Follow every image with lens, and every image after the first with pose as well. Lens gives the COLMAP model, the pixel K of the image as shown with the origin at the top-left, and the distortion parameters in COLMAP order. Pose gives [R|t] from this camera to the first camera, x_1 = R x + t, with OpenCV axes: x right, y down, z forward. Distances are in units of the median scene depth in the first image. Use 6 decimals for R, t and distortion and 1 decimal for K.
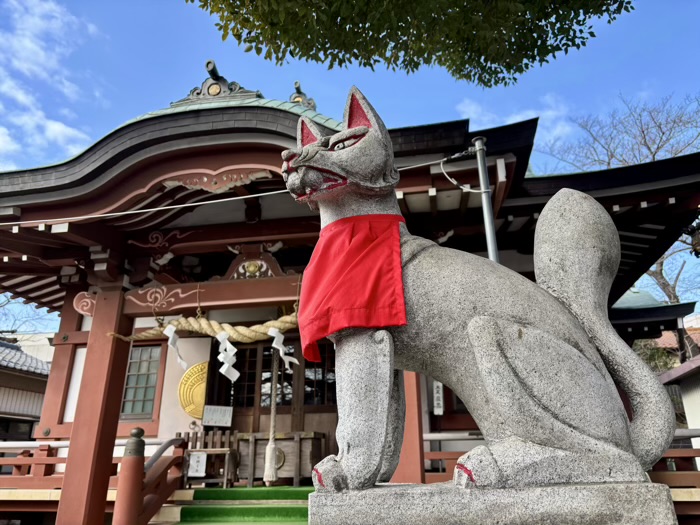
lens RADIAL K [[530.7, 0, 350.4], [0, 530.7, 253.4], [0, 0, 1]] dist [0.024936, -0.012716]
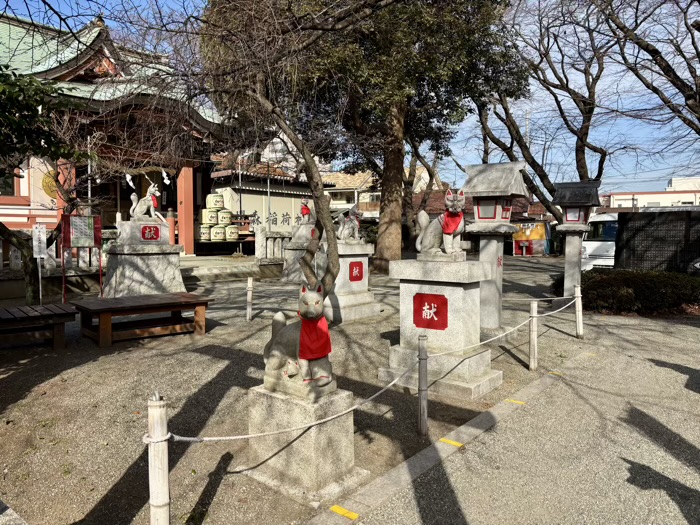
lens RADIAL K [[523.0, 0, 350.0], [0, 523.0, 262.5], [0, 0, 1]] dist [0.067117, -0.082970]
pose [[0.490344, -0.038261, 0.870689, -1.805215], [-0.329315, 0.916836, 0.225749, -0.342933], [-0.806916, -0.397425, 0.436965, -1.044766]]
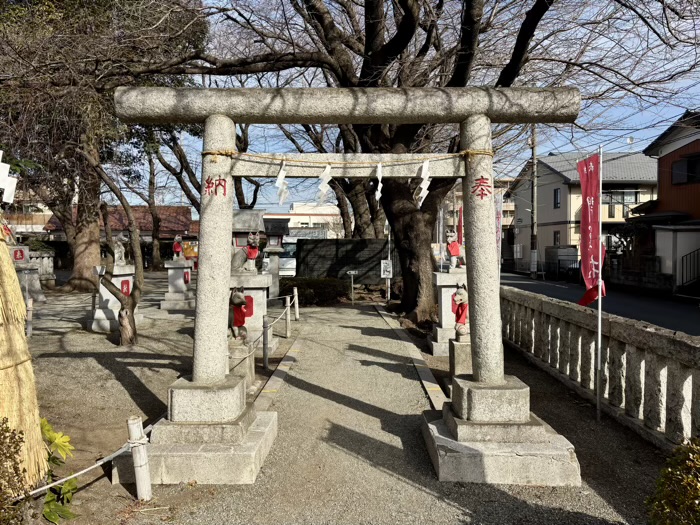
lens RADIAL K [[520.9, 0, 352.9], [0, 520.9, 256.6], [0, 0, 1]] dist [0.106348, -0.162395]
pose [[-0.152608, -0.007682, 0.988257, -2.320211], [-0.360652, 0.931441, -0.048452, -0.294162], [-0.920131, -0.363811, -0.144916, -0.870032]]
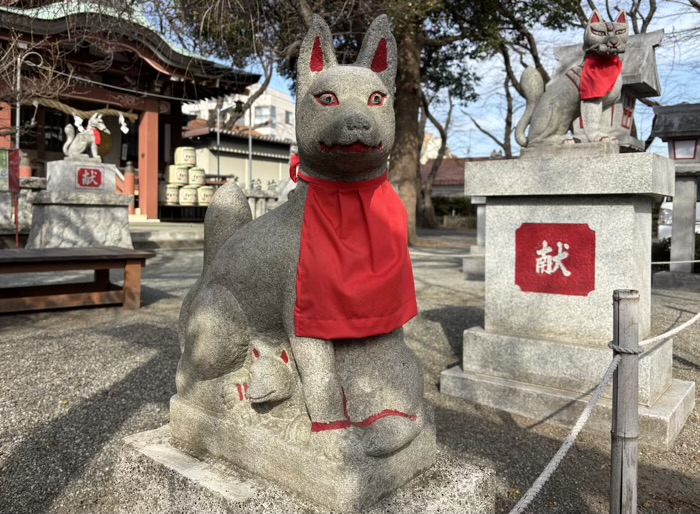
lens RADIAL K [[583.0, 0, 318.1], [0, 583.0, 224.2], [0, 0, 1]] dist [0.010773, -0.003194]
pose [[0.526597, 0.002476, 0.850111, -1.554290], [-0.332793, 0.920788, 0.203465, -0.207403], [-0.782269, -0.390055, 0.485708, -0.907629]]
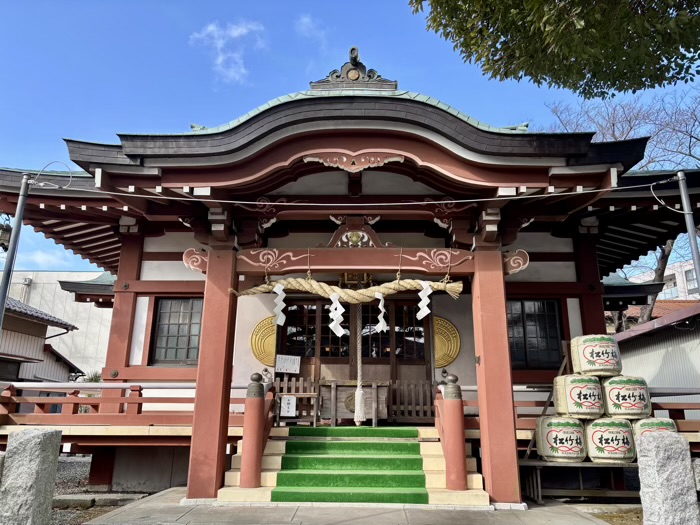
lens RADIAL K [[523.0, 0, 350.0], [0, 523.0, 262.5], [0, 0, 1]] dist [0.067117, -0.082970]
pose [[0.987100, 0.059843, 0.148503, -0.361480], [-0.074833, 0.992418, 0.097498, -0.027948], [-0.141543, -0.107353, 0.984094, -0.091880]]
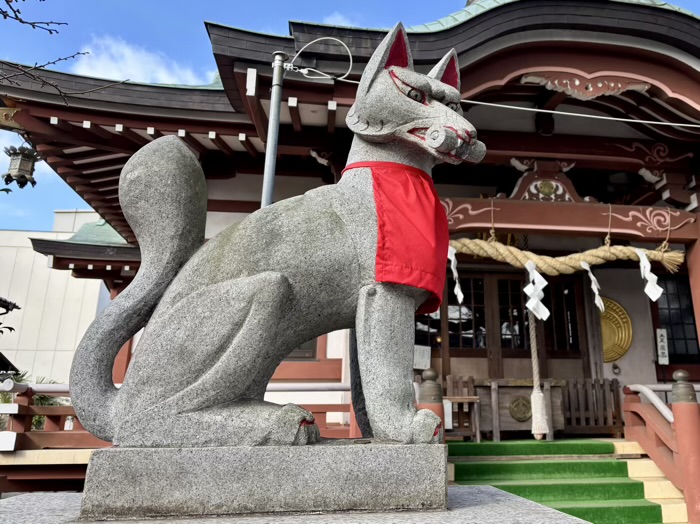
lens RADIAL K [[631.6, 0, 418.1], [0, 631.6, 200.3], [0, 0, 1]] dist [0.012927, -0.001057]
pose [[0.943625, 0.110155, 0.312150, -0.704646], [-0.123868, 0.991999, 0.024384, 0.047246], [-0.306966, -0.061674, 0.949720, 0.100355]]
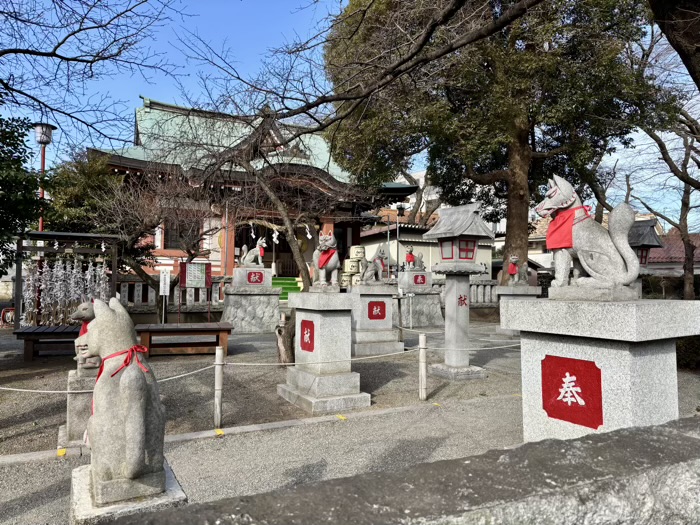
lens RADIAL K [[523.3, 0, 358.7], [0, 523.3, 263.0], [0, 0, 1]] dist [0.063357, -0.086667]
pose [[0.790338, 0.042050, 0.611226, -1.581618], [-0.242480, 0.937650, 0.249029, -0.486576], [-0.562645, -0.345027, 0.751257, -1.466015]]
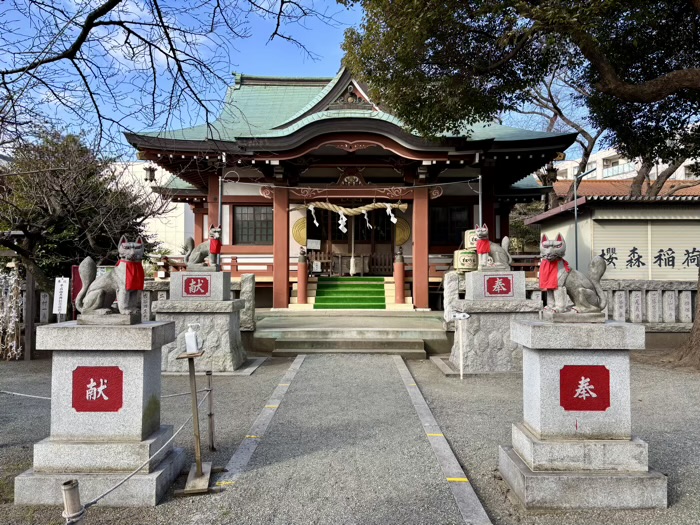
lens RADIAL K [[520.9, 0, 352.9], [0, 520.9, 256.6], [0, 0, 1]] dist [0.106348, -0.162395]
pose [[0.984190, 0.014853, 0.176491, -0.545651], [-0.073899, 0.940033, 0.332981, -0.378645], [-0.160961, -0.340759, 0.926269, -1.023966]]
